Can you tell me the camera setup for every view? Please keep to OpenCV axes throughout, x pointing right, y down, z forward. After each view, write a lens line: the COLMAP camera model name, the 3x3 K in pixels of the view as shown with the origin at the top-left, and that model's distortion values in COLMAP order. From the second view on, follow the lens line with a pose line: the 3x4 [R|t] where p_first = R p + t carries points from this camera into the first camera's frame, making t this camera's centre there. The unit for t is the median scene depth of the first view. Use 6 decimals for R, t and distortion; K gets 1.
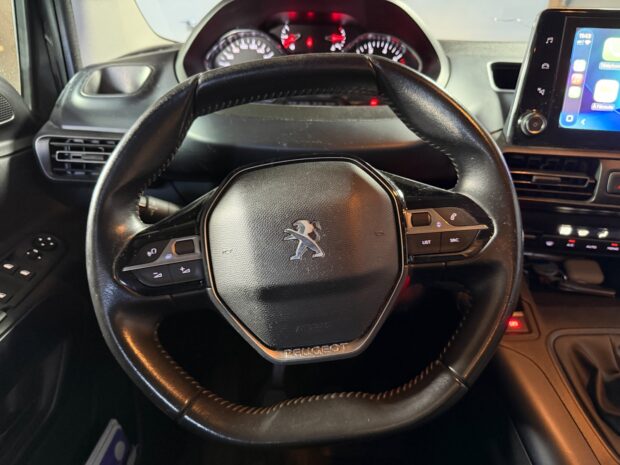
lens RADIAL K [[454.8, 0, 311.3], [0, 454.8, 235.3], [0, 0, 1]] dist [0.036462, -0.089874]
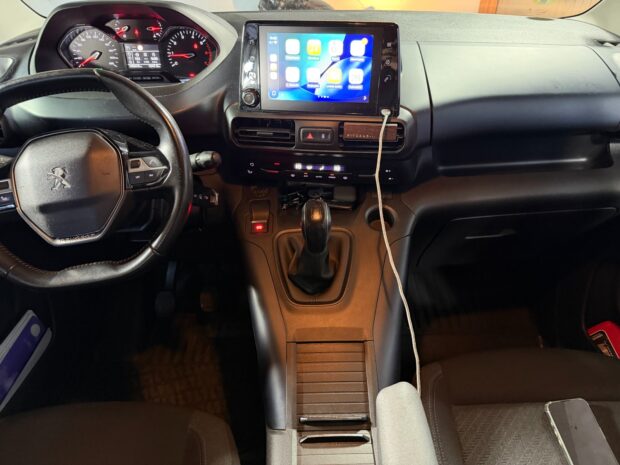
lens RADIAL K [[440.8, 0, 308.3], [0, 440.8, 235.7], [0, 0, 1]] dist [0.086140, -0.108343]
pose [[0.999073, -0.041041, 0.012968, 0.594754], [0.038917, 0.990064, 0.135127, 0.021055], [-0.018385, -0.134497, 0.990743, -0.525113]]
